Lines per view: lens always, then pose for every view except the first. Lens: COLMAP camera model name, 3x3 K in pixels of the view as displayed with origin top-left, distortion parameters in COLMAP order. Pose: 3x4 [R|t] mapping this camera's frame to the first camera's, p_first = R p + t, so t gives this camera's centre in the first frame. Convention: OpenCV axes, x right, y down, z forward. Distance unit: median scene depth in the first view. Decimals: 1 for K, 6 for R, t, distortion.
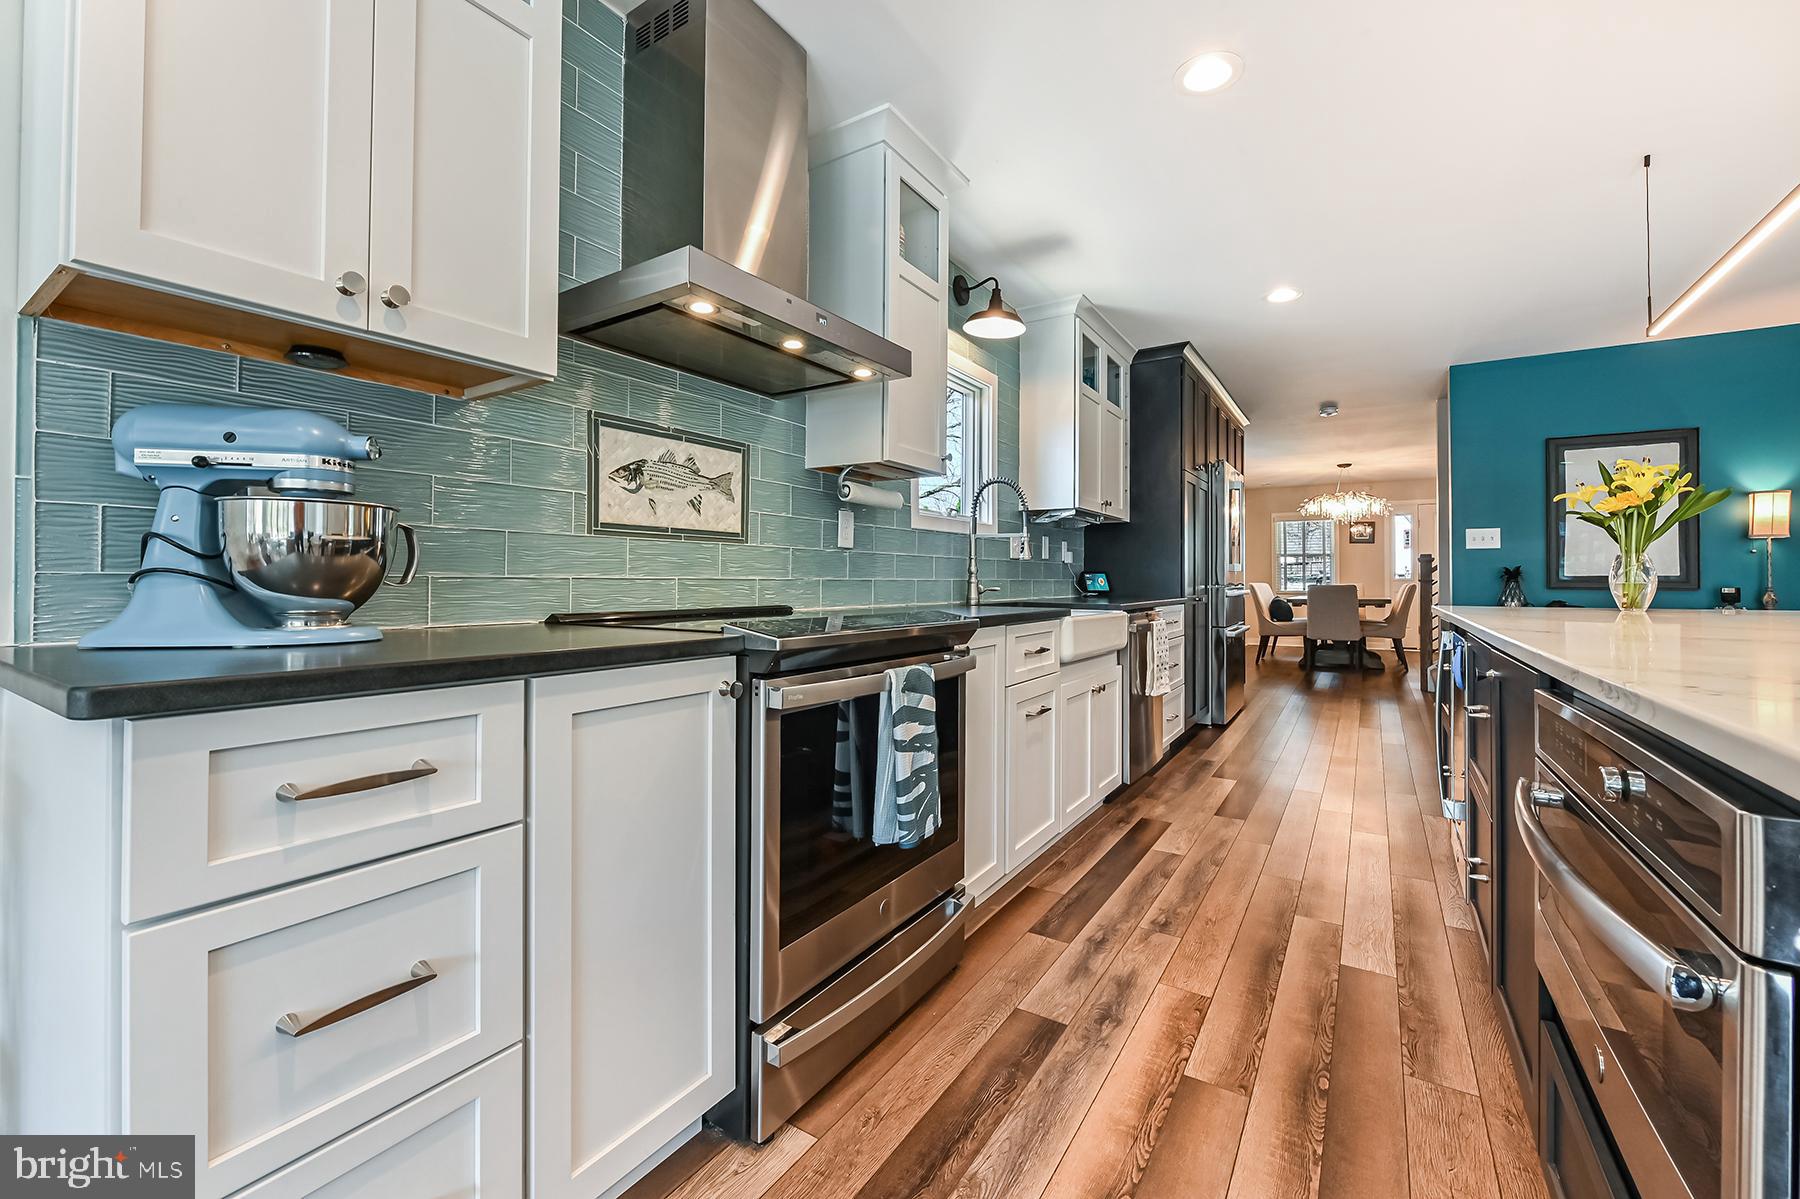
lens RADIAL K [[722.0, 0, 908.9], [0, 722.0, 569.7], [0, 0, 1]] dist [-0.004969, -0.002619]
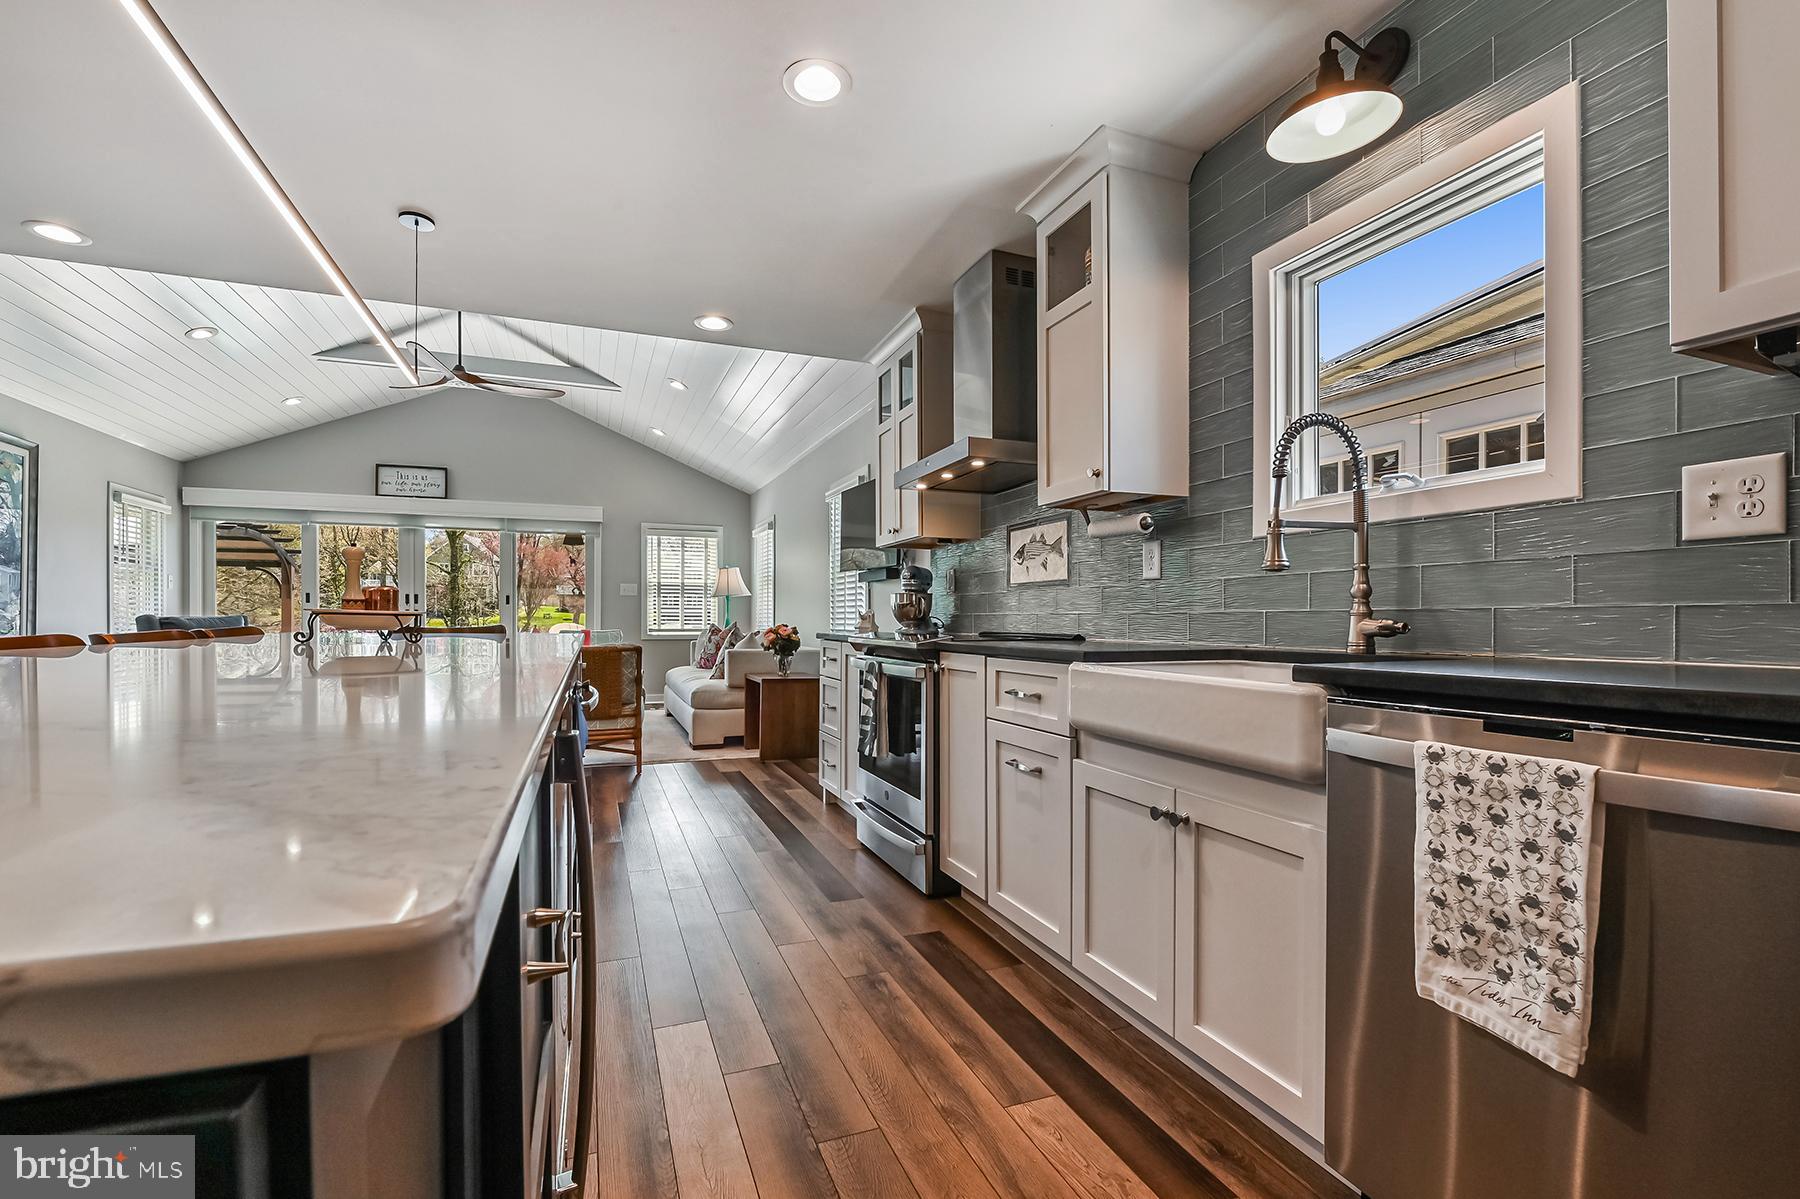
lens RADIAL K [[808.4, 0, 894.5], [0, 808.4, 627.4], [0, 0, 1]] dist [-0.007232, -0.000093]
pose [[-0.593977, -0.001908, -0.804479, 1.138263], [0.003993, 0.999978, -0.005320, 0.044195], [0.804472, -0.006373, -0.593957, 1.597093]]
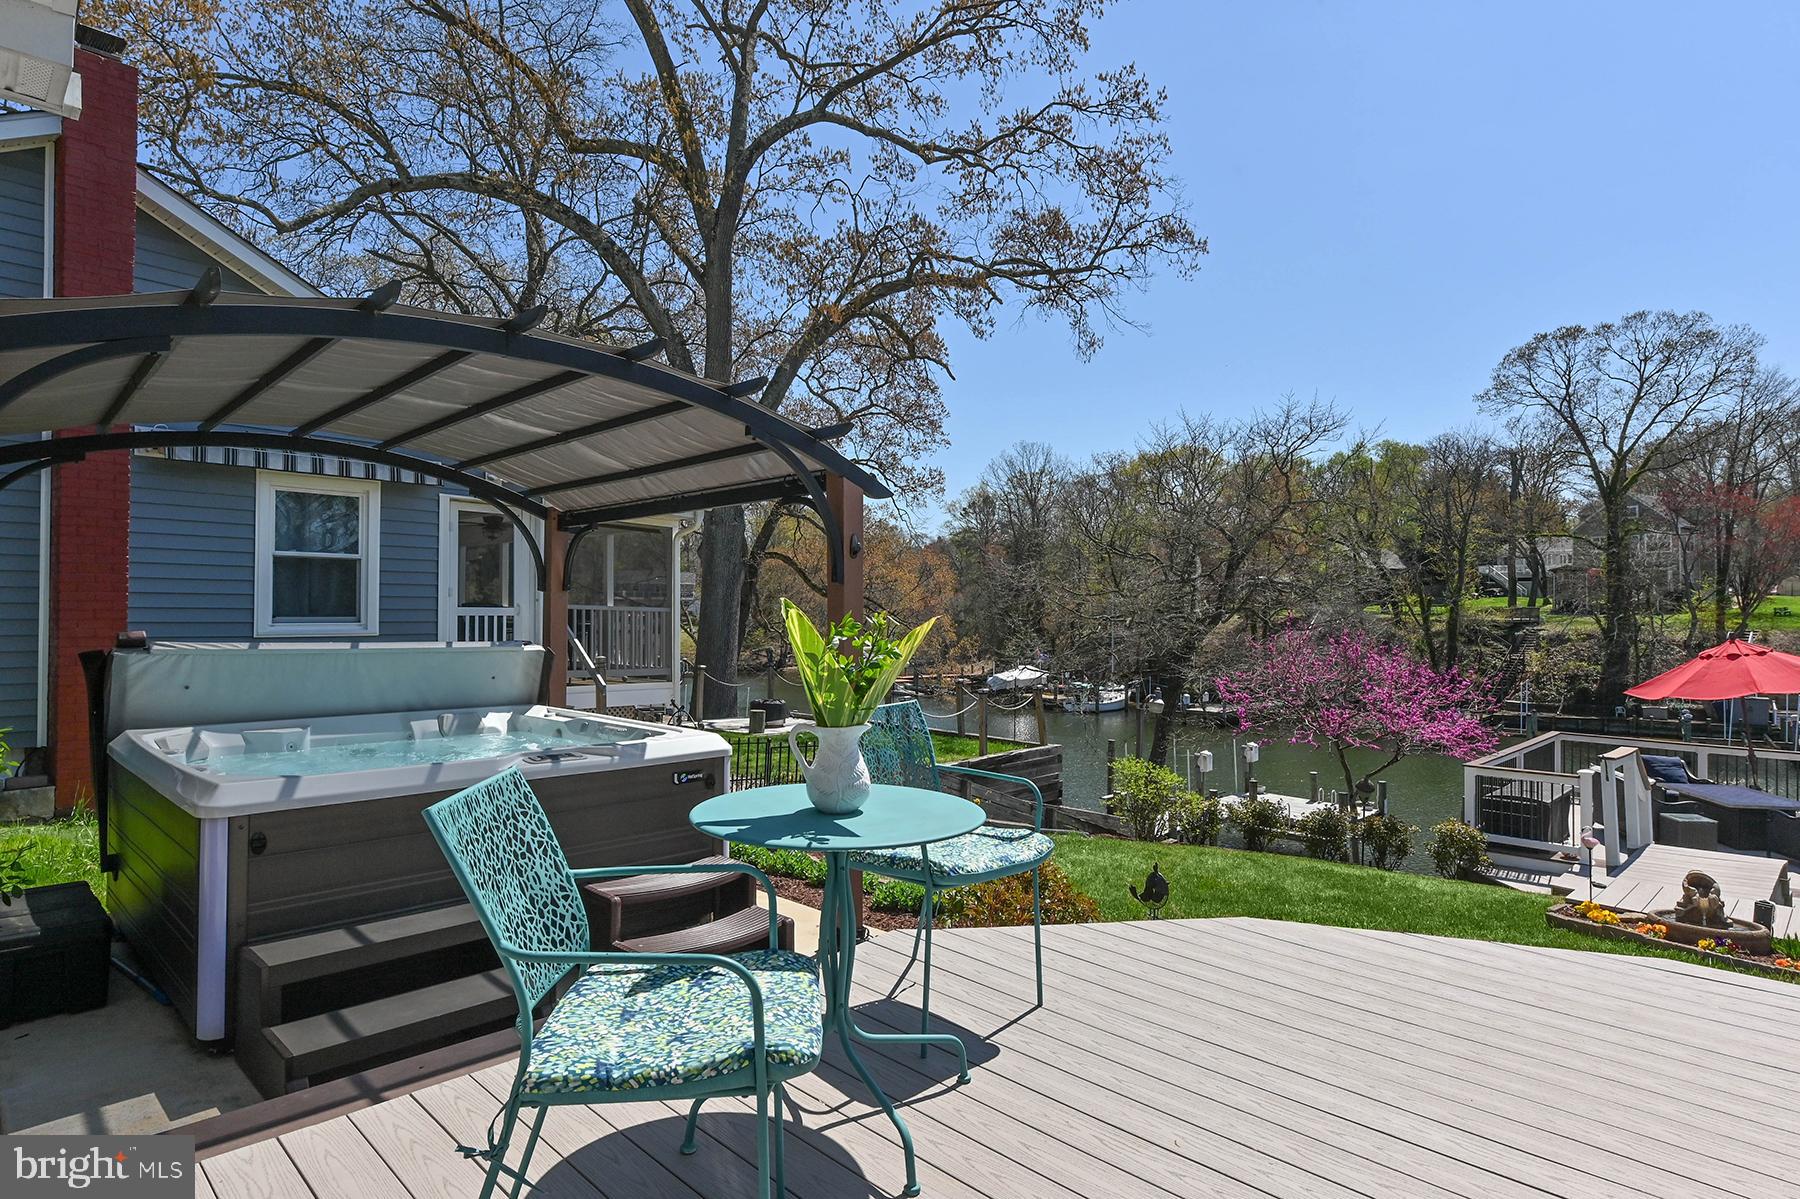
lens RADIAL K [[975.8, 0, 901.5], [0, 975.8, 600.7], [0, 0, 1]] dist [-0.003129, -0.002057]
pose [[-0.979078, -0.005990, 0.203398, -1.254855], [-0.011211, 0.999636, -0.024527, -0.141905], [-0.203177, -0.026294, -0.978789, -2.714927]]
